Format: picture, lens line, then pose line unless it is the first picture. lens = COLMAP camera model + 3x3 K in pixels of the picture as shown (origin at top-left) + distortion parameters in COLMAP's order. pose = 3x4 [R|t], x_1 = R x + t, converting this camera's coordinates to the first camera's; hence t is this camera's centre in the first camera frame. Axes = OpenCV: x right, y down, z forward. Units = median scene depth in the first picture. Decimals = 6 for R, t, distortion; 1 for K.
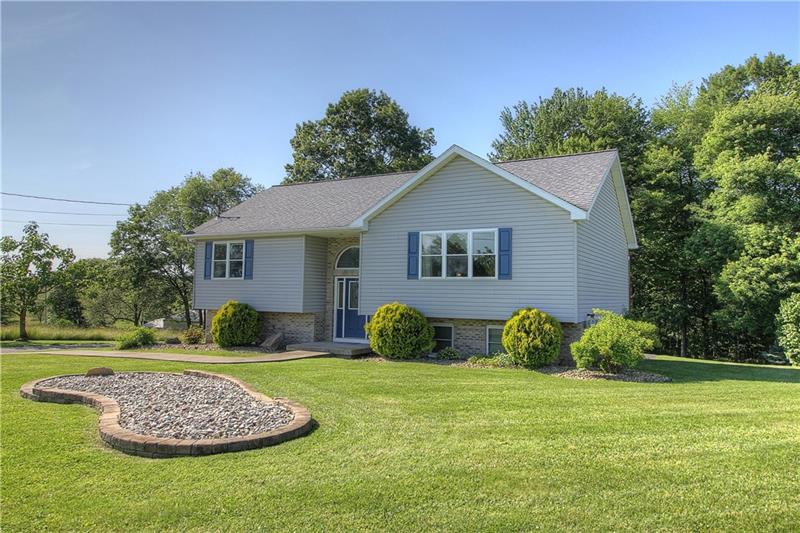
lens RADIAL K [[565.2, 0, 400.3], [0, 565.2, 241.7], [0, 0, 1]] dist [0.003825, -0.001450]
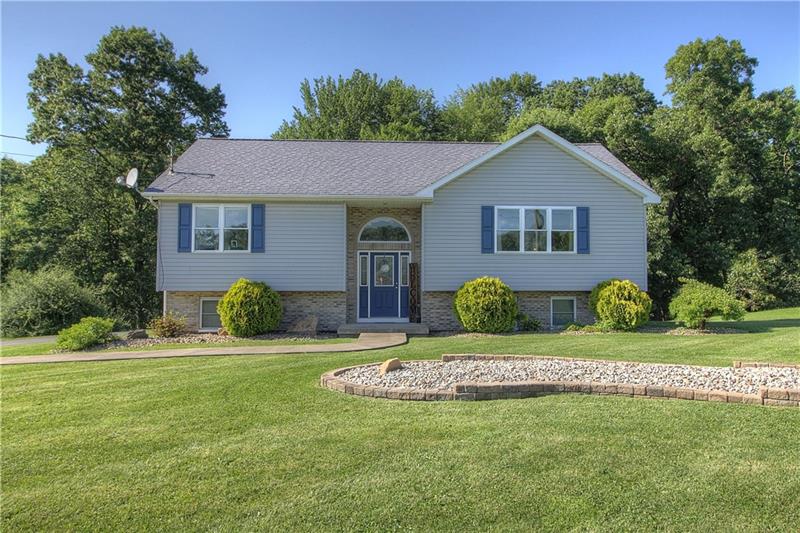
lens RADIAL K [[551.7, 0, 400.0], [0, 551.7, 266.5], [0, 0, 1]] dist [-0.012732, -0.004517]
pose [[0.836049, -0.009567, 0.548572, -0.575480], [-0.038307, 0.996390, 0.075760, 0.019560], [-0.547316, -0.084353, 0.832664, 0.250492]]
